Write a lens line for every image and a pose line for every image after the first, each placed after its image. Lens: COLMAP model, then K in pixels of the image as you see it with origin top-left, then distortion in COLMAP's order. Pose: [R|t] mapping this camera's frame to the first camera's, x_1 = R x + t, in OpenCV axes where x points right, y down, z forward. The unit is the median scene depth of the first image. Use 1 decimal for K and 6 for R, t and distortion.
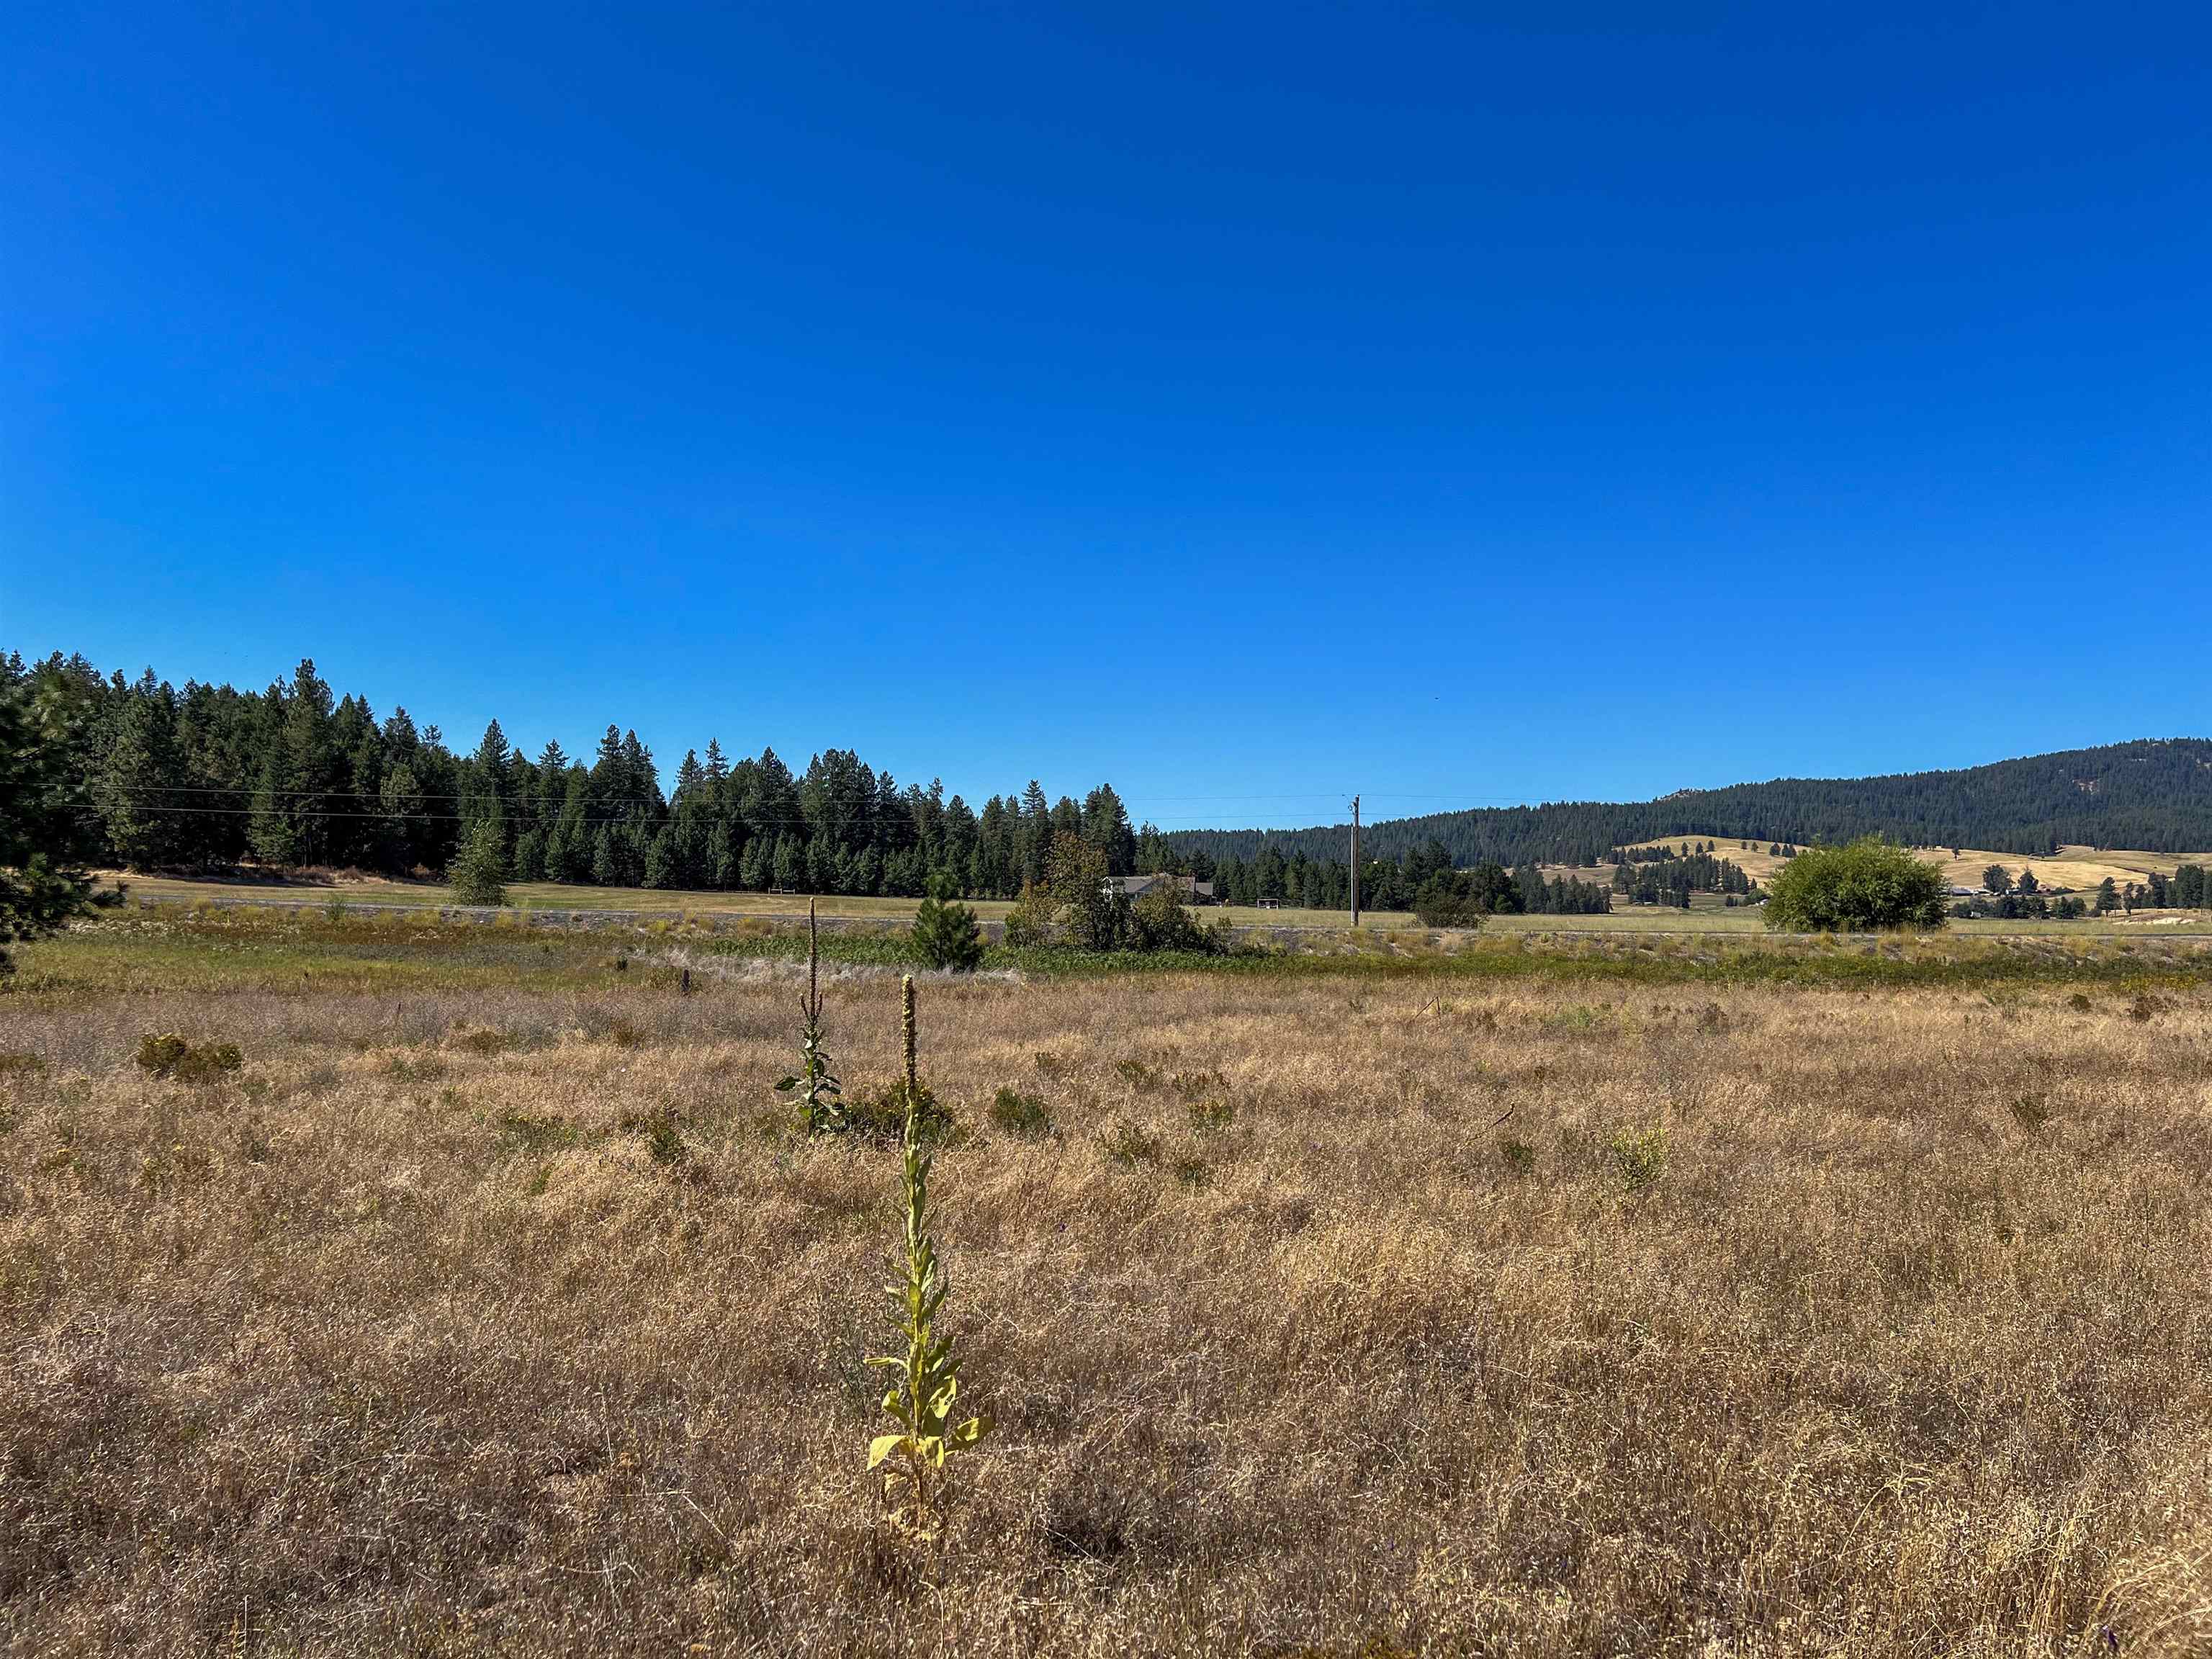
lens RADIAL K [[1676.3, 0, 1093.2], [0, 1676.3, 826.6], [0, 0, 1]] dist [0.043163, -0.037383]
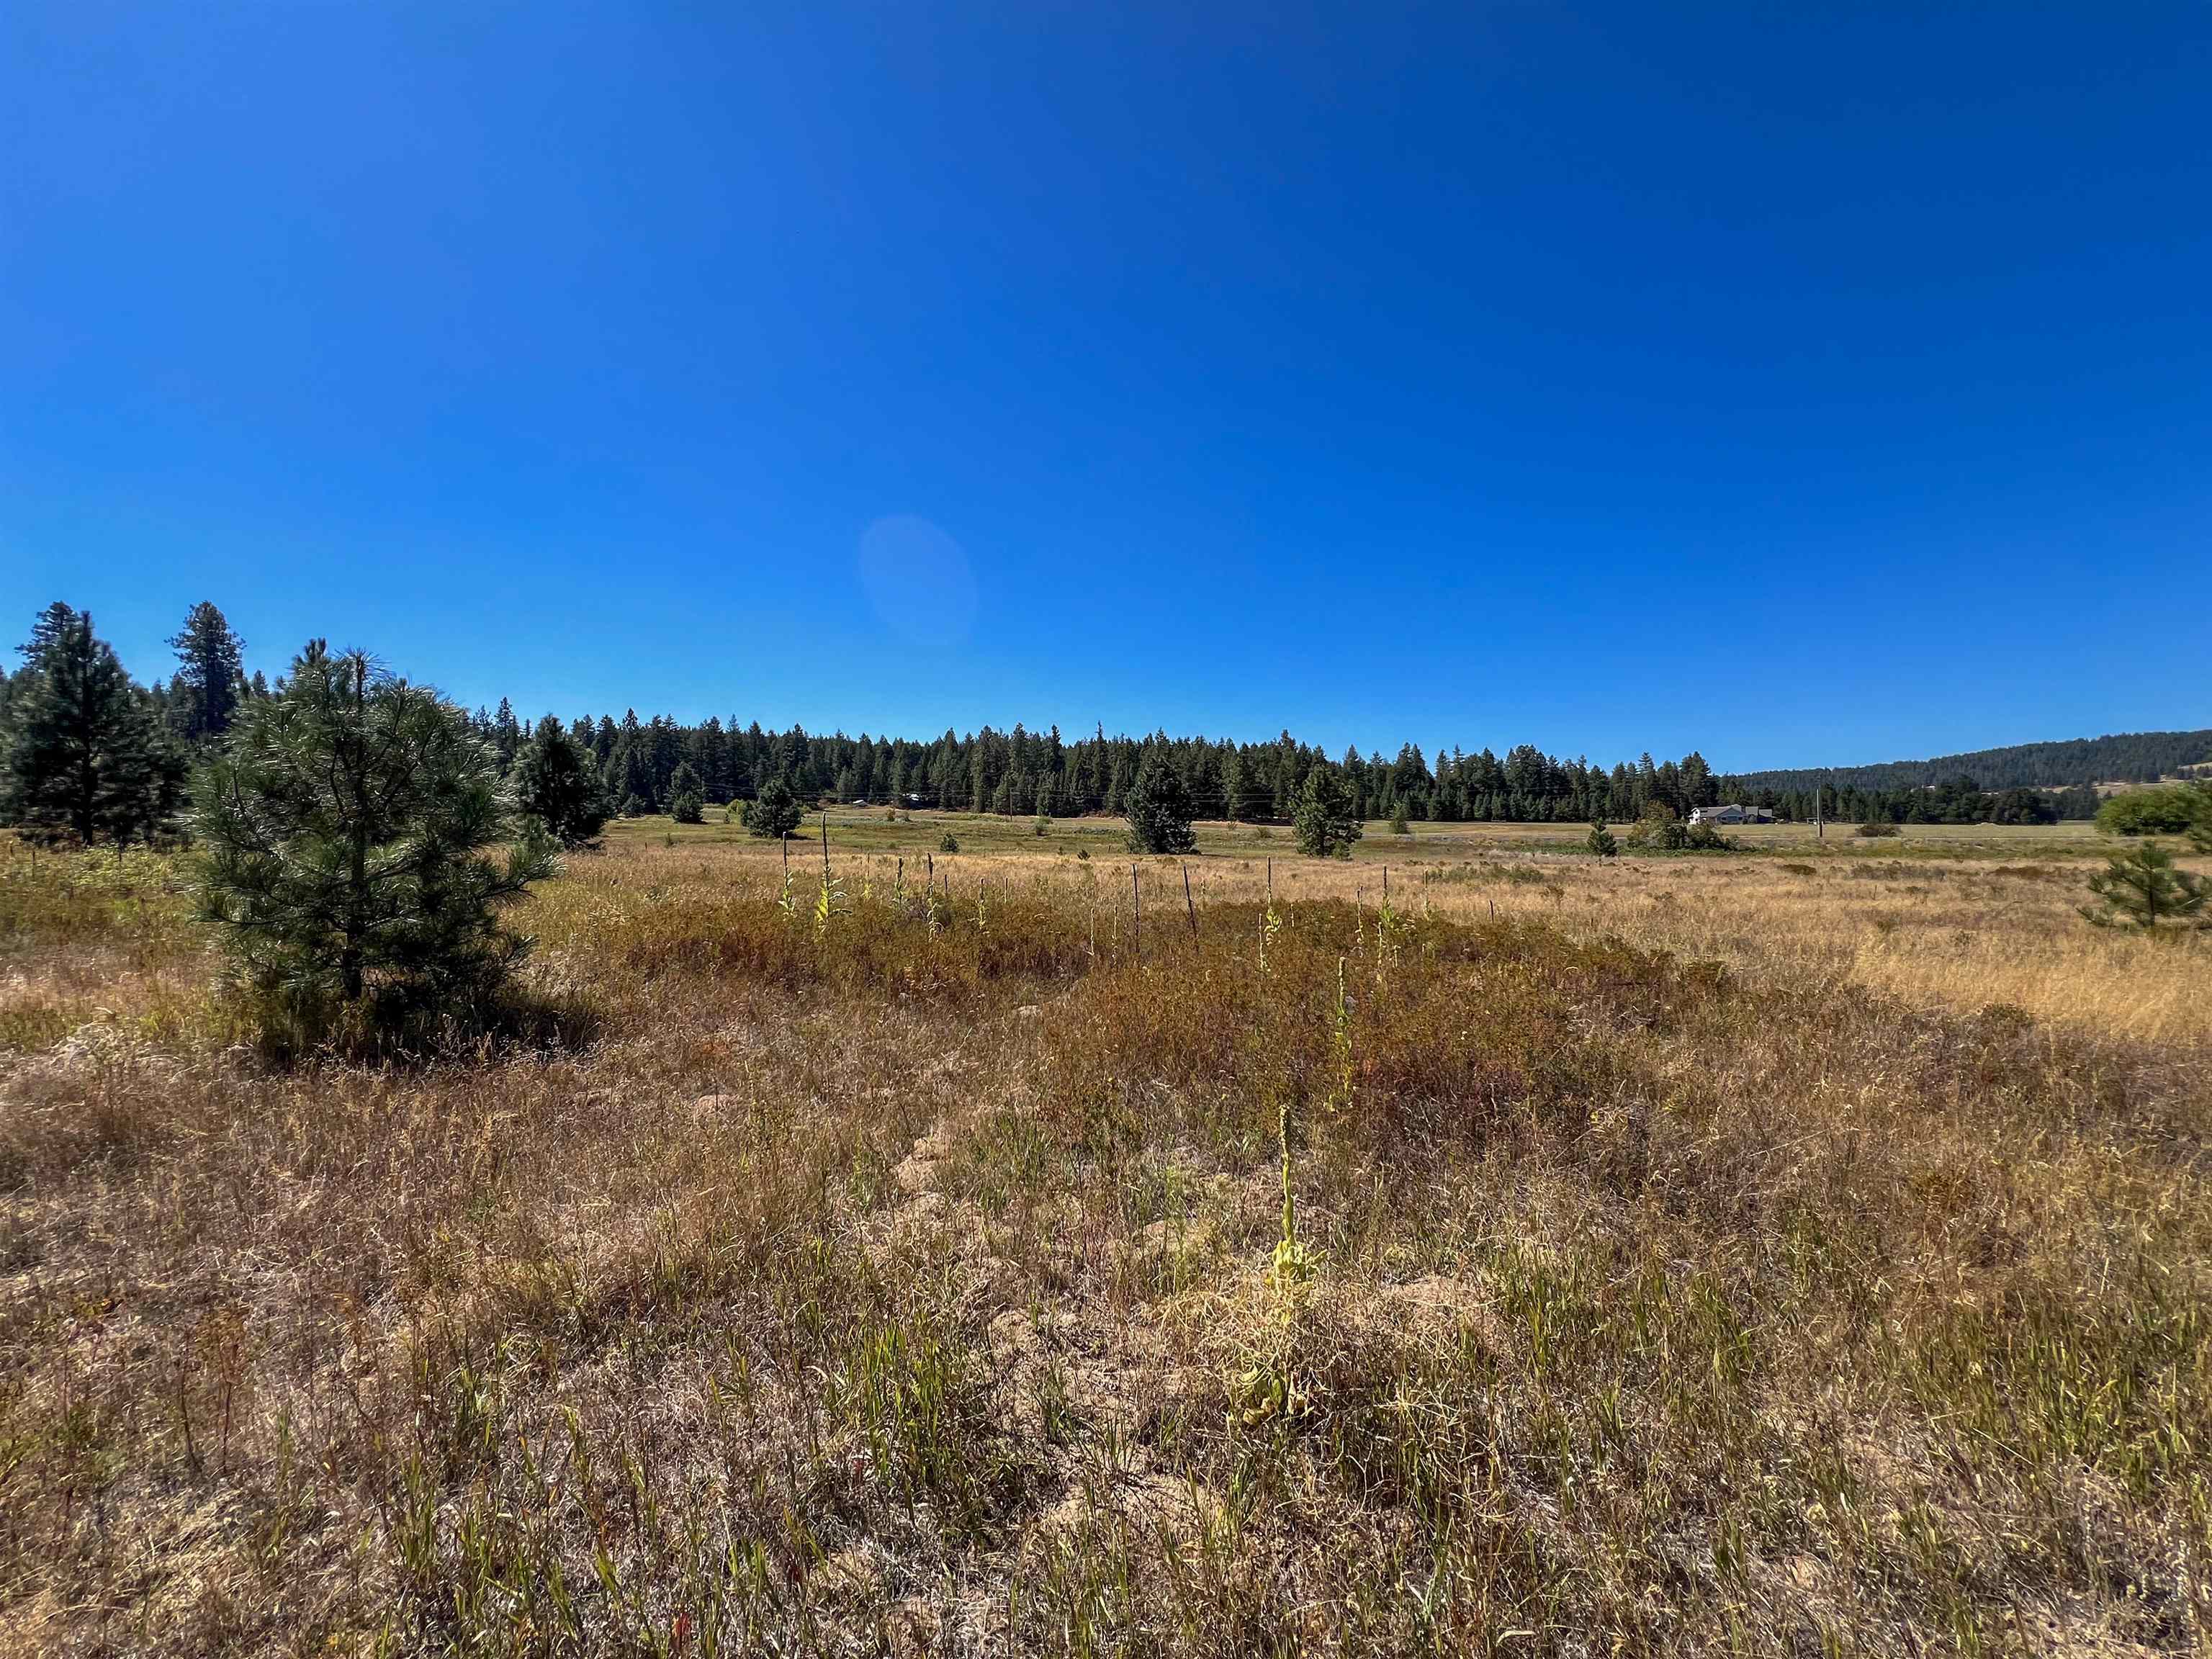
lens RADIAL K [[890.8, 0, 1106.3], [0, 890.8, 828.1], [0, 0, 1]] dist [-0.001855, 0.000872]
pose [[0.834517, -0.020732, -0.550591, 0.011123], [0.046269, 0.998399, 0.032535, -0.013539], [0.549035, -0.052626, 0.834141, -0.198749]]
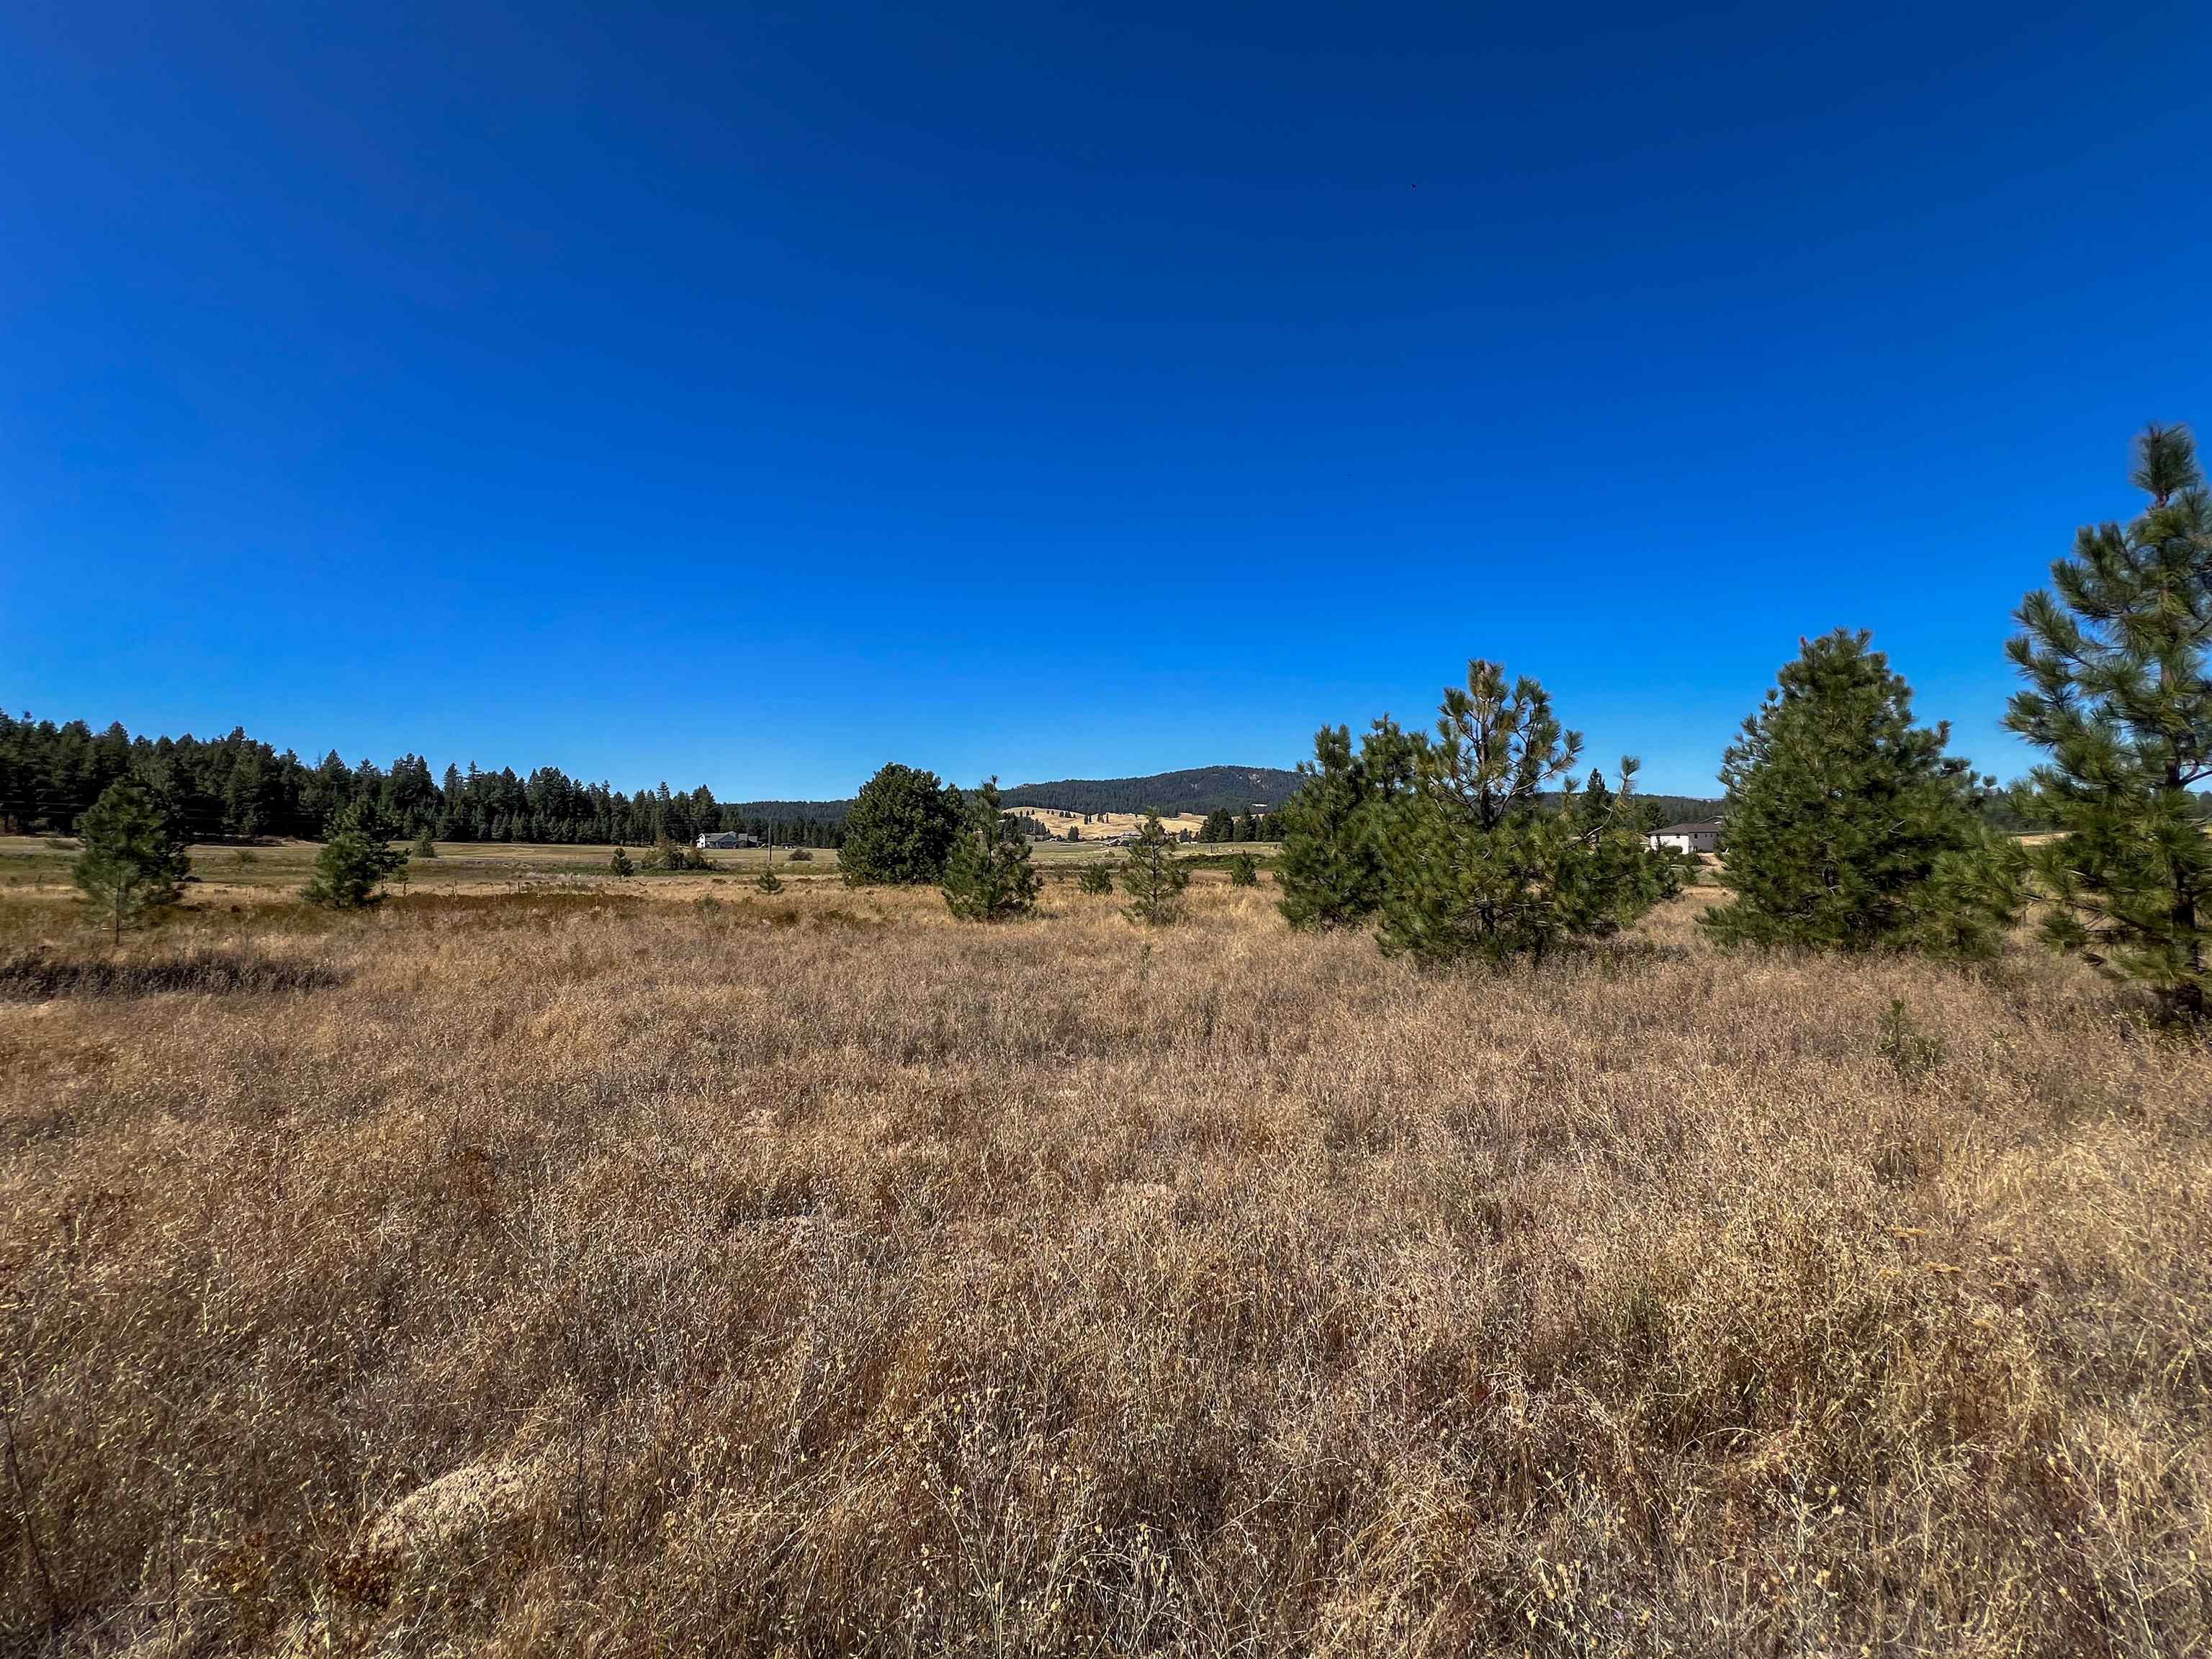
lens RADIAL K [[890.8, 0, 1104.1], [0, 890.8, 825.7], [0, 0, 1]] dist [-0.001855, 0.000872]
pose [[0.912920, 0.000348, 0.408137, 0.023855], [-0.012239, 0.999573, 0.026525, -0.026349], [-0.407954, -0.029211, 0.912535, -0.359366]]
